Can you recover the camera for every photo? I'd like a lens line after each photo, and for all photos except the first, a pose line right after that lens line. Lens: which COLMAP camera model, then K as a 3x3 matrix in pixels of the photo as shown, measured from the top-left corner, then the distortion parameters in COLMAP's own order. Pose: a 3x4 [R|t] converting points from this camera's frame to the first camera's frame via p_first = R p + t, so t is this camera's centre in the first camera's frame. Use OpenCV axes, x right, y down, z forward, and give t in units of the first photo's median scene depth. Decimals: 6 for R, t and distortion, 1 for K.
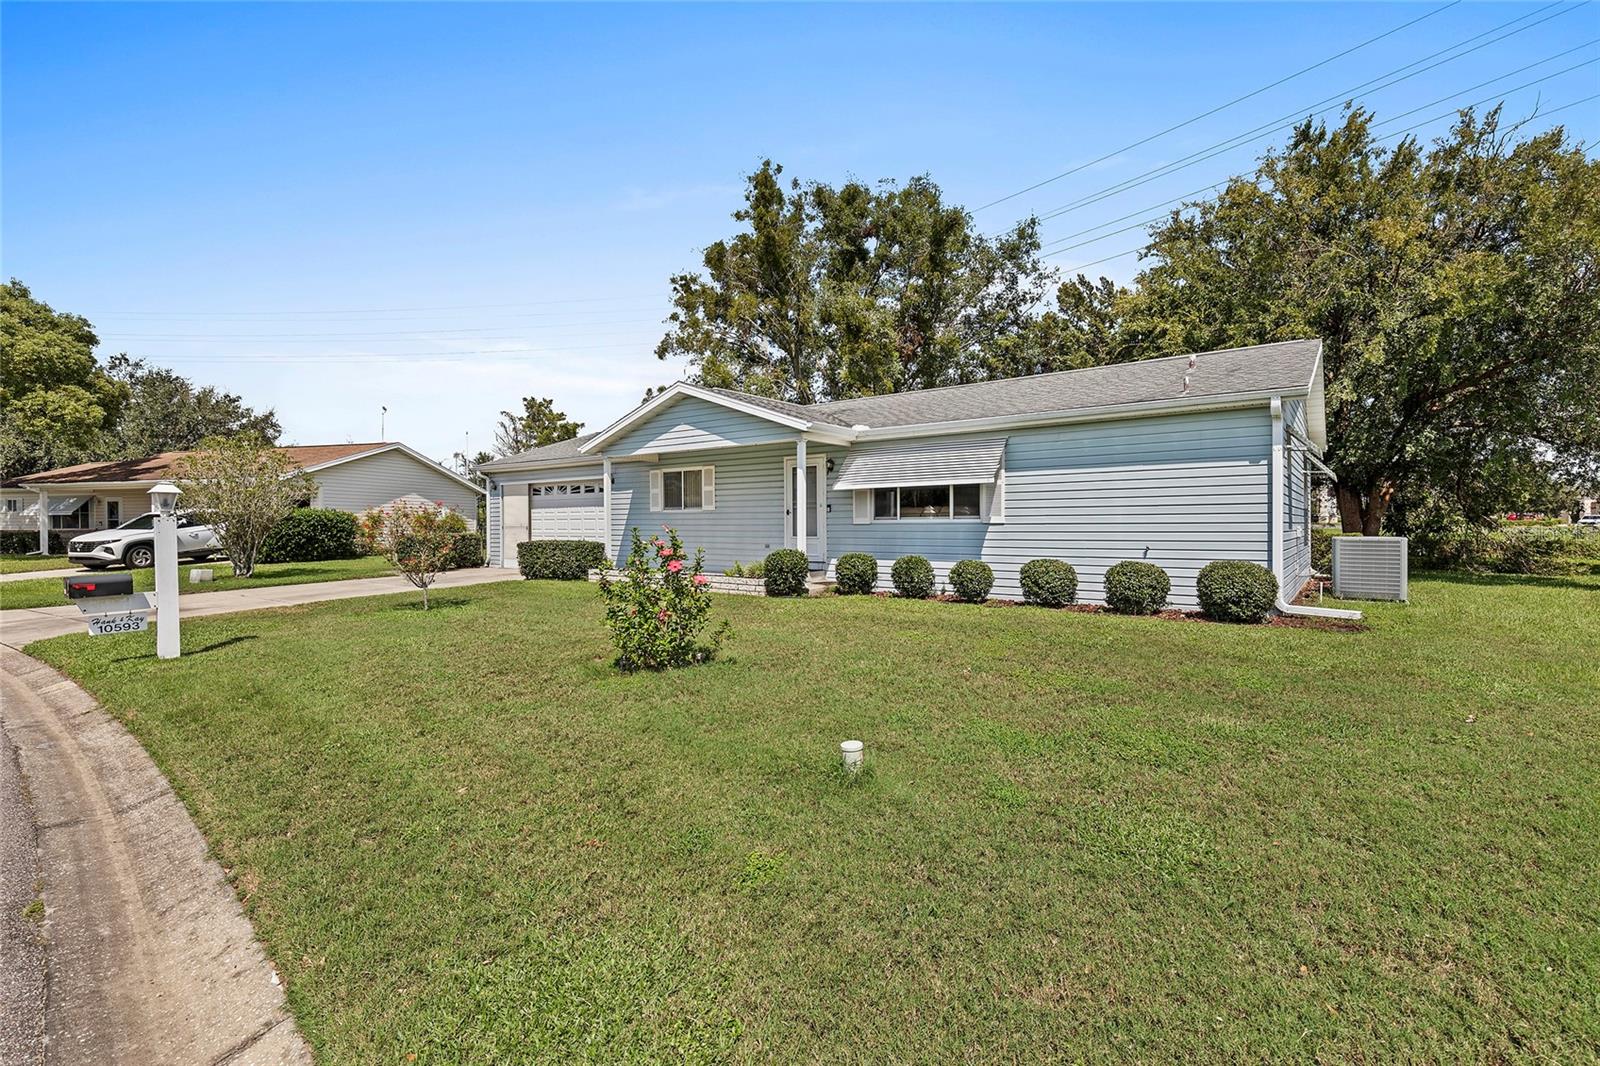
lens RADIAL K [[727.2, 0, 809.3], [0, 727.2, 538.3], [0, 0, 1]] dist [0.009497, -0.002442]
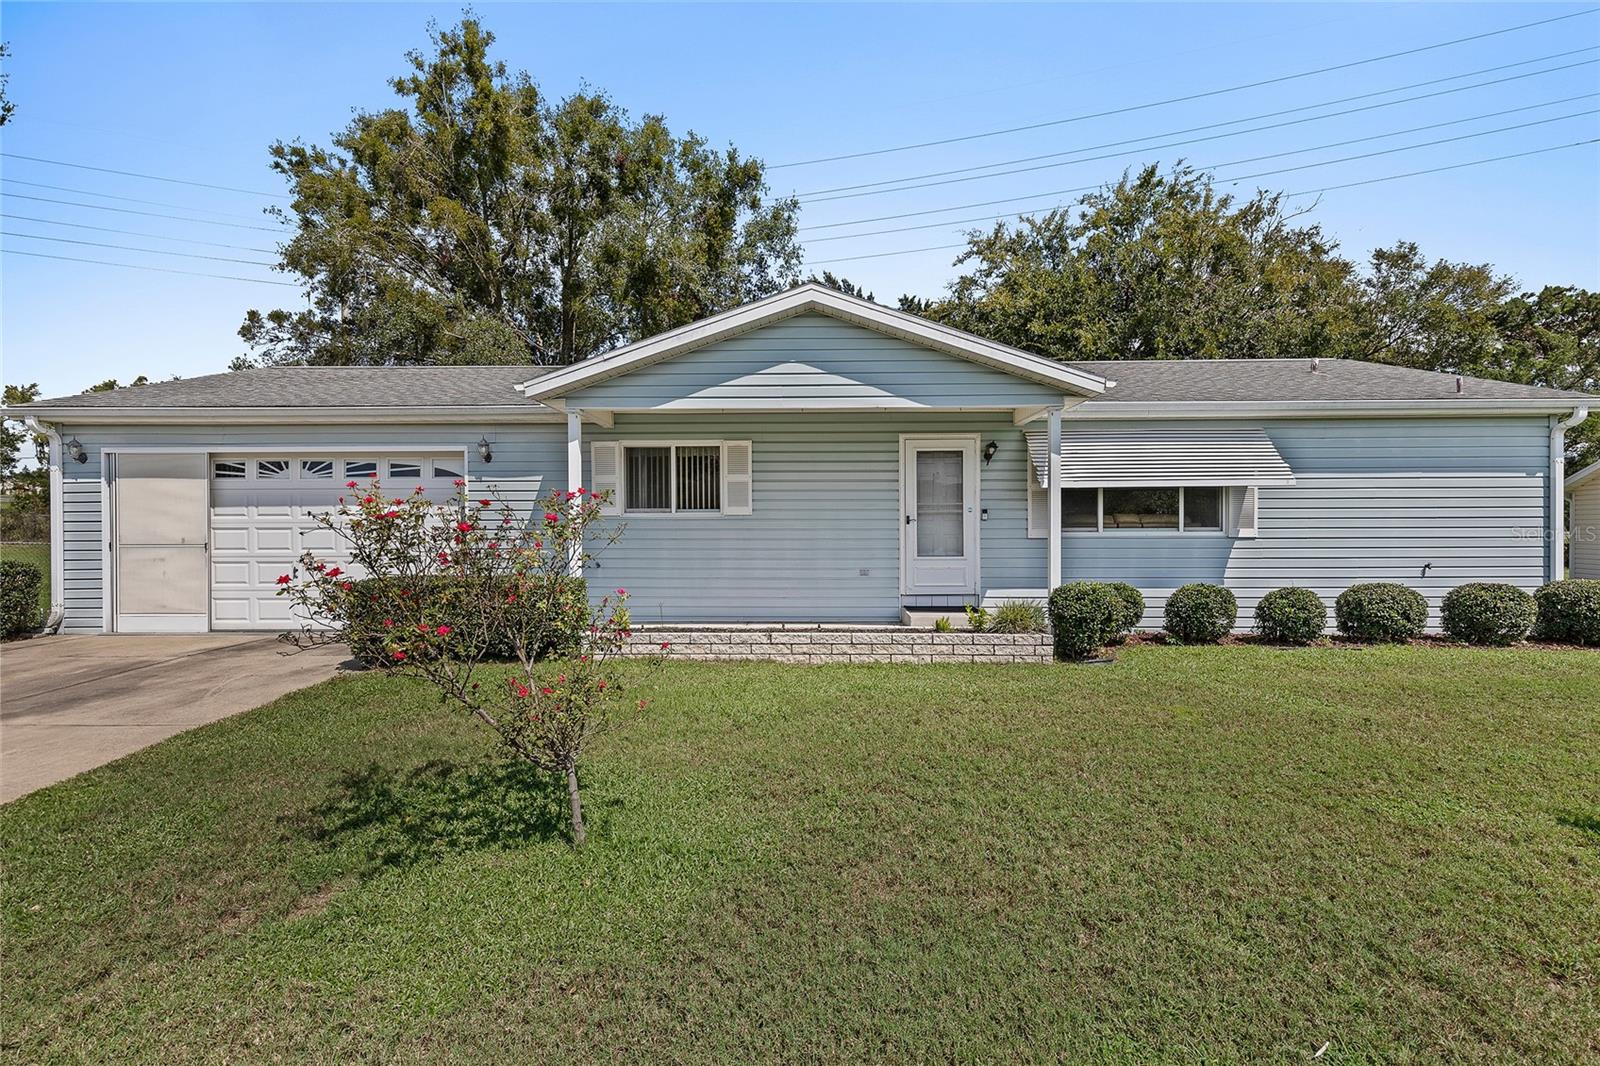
lens RADIAL K [[727.2, 0, 791.6], [0, 727.2, 533.8], [0, 0, 1]] dist [0.009497, -0.002442]
pose [[0.807785, -0.004488, 0.589460, -0.531527], [0.011290, 0.999905, -0.007859, -0.021025], [-0.589369, 0.013003, 0.807759, 0.578026]]
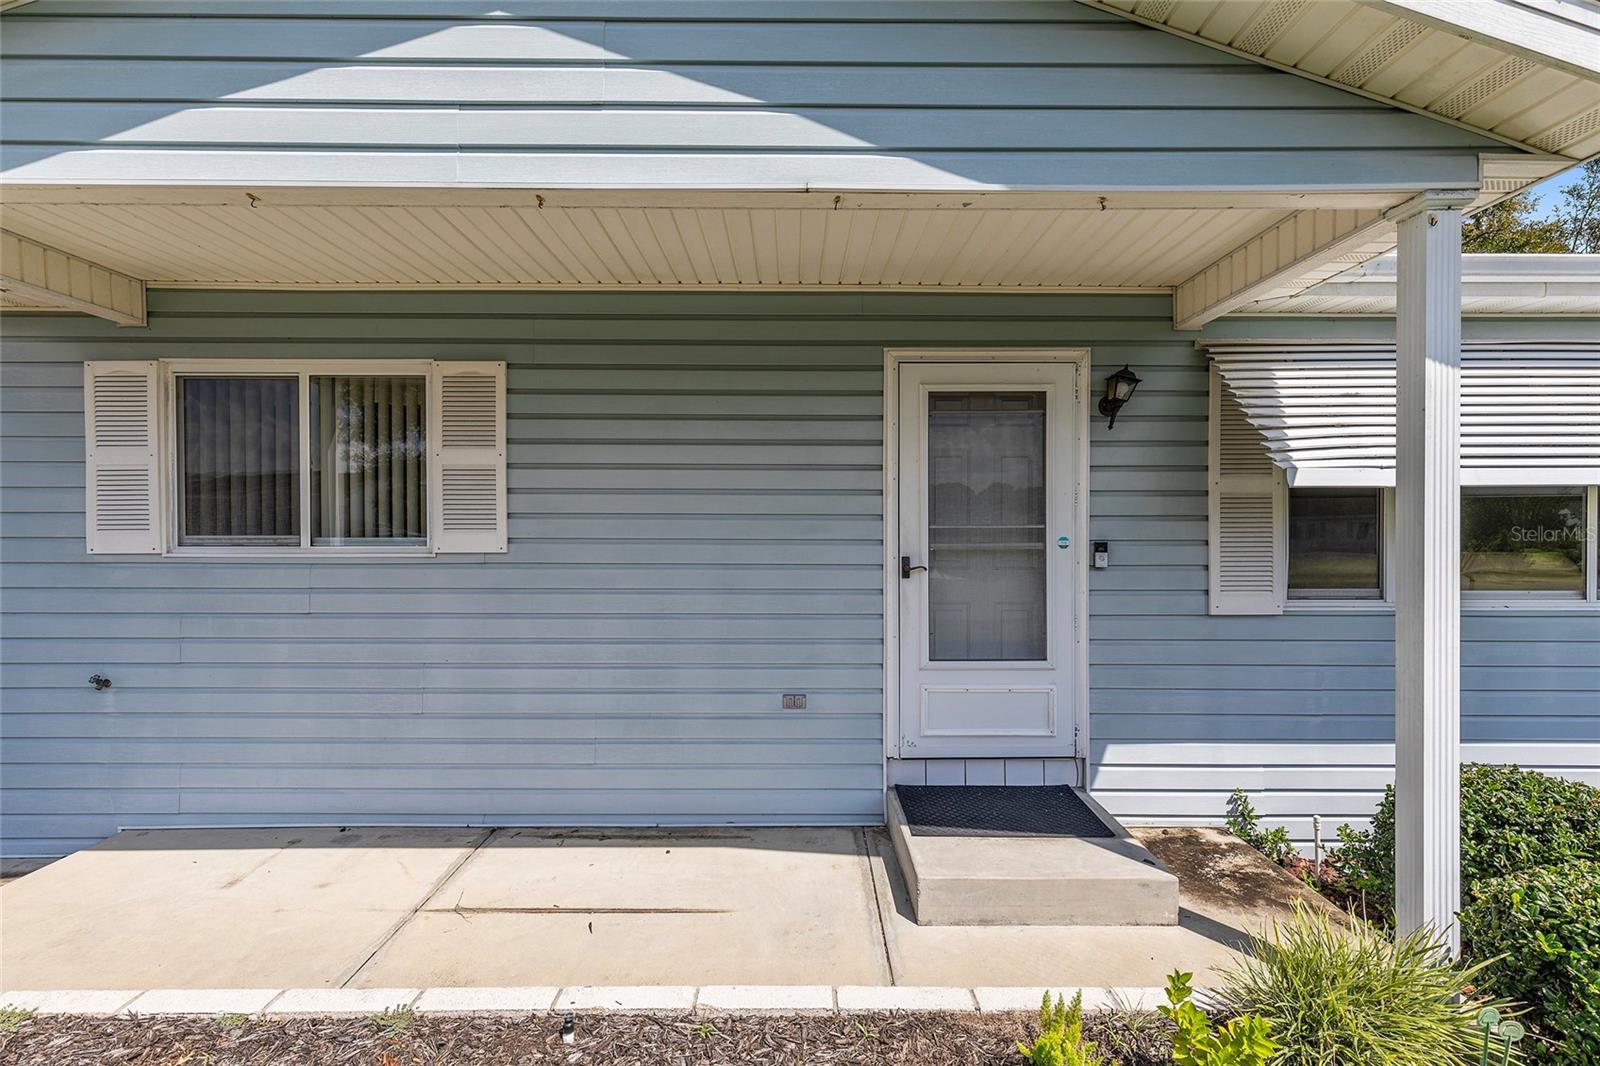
lens RADIAL K [[727.2, 0, 805.5], [0, 727.2, 532.3], [0, 0, 1]] dist [0.009497, -0.002442]
pose [[0.793944, -0.001330, 0.607989, -0.227681], [0.007371, 0.999945, -0.007438, -0.049951], [-0.607946, 0.010387, 0.793911, 0.879793]]
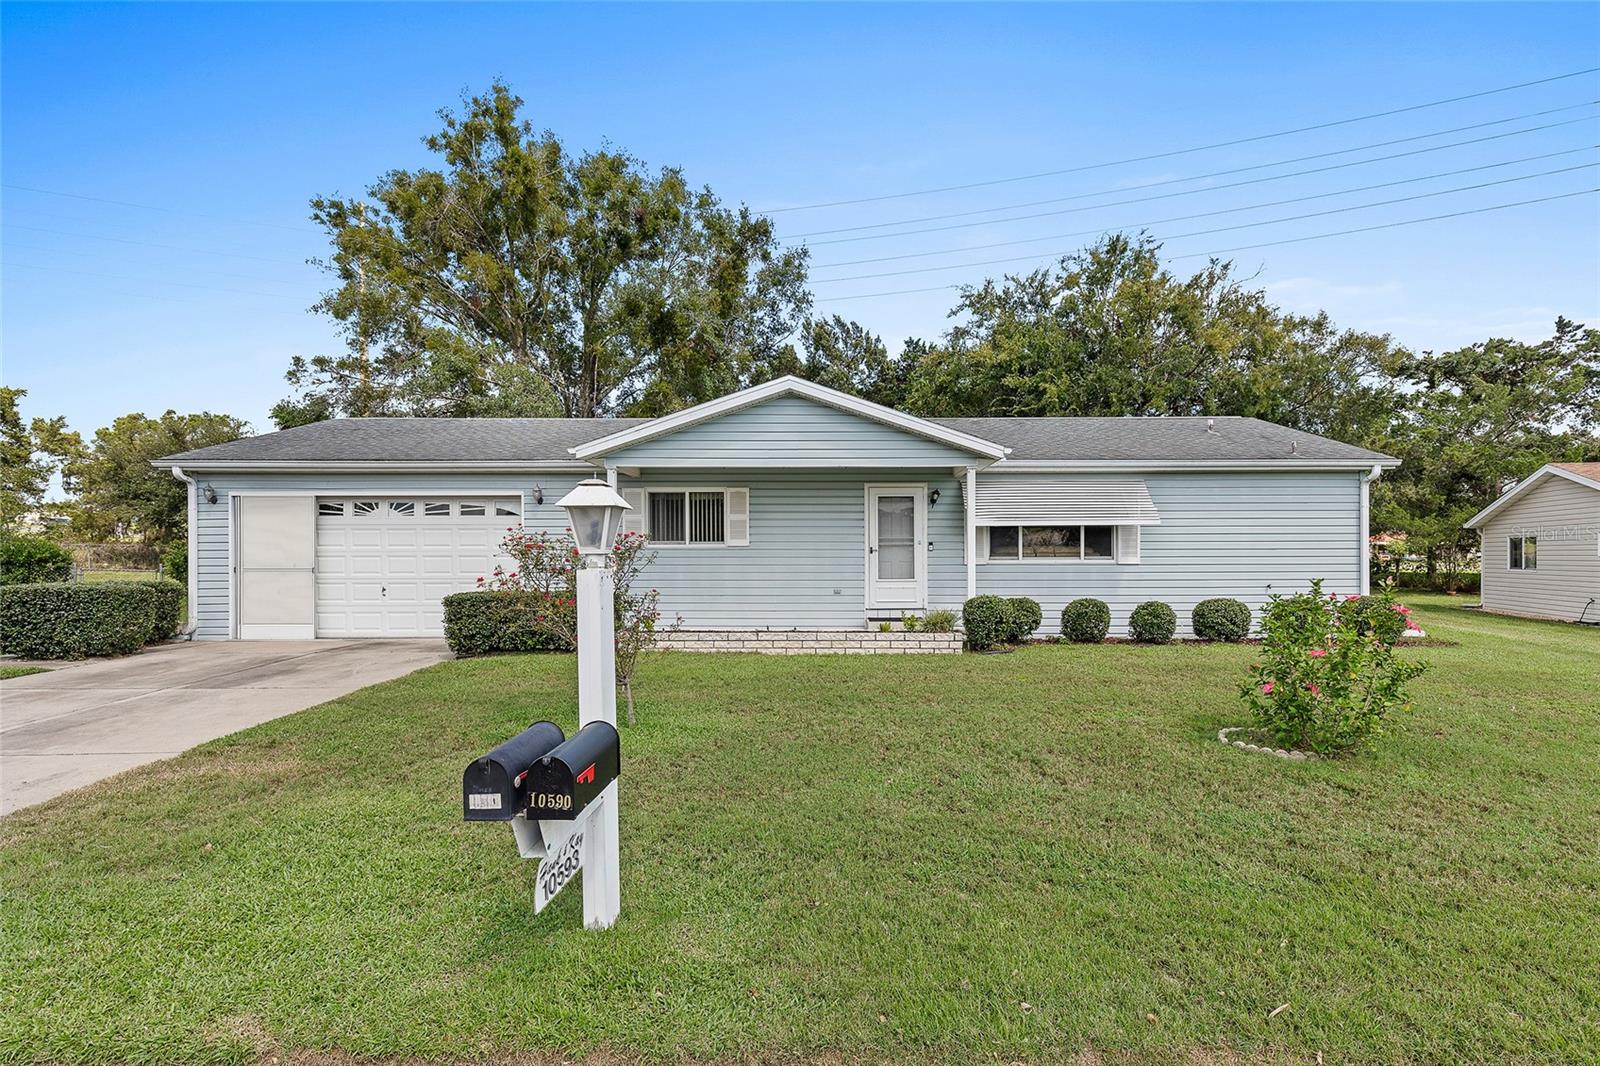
lens RADIAL K [[727.2, 0, 821.7], [0, 727.2, 551.9], [0, 0, 1]] dist [0.009497, -0.002442]
pose [[0.795493, 0.007439, 0.605917, -0.619836], [0.010197, 0.999619, -0.025659, -0.013929], [-0.605877, 0.026590, 0.795114, 0.402114]]
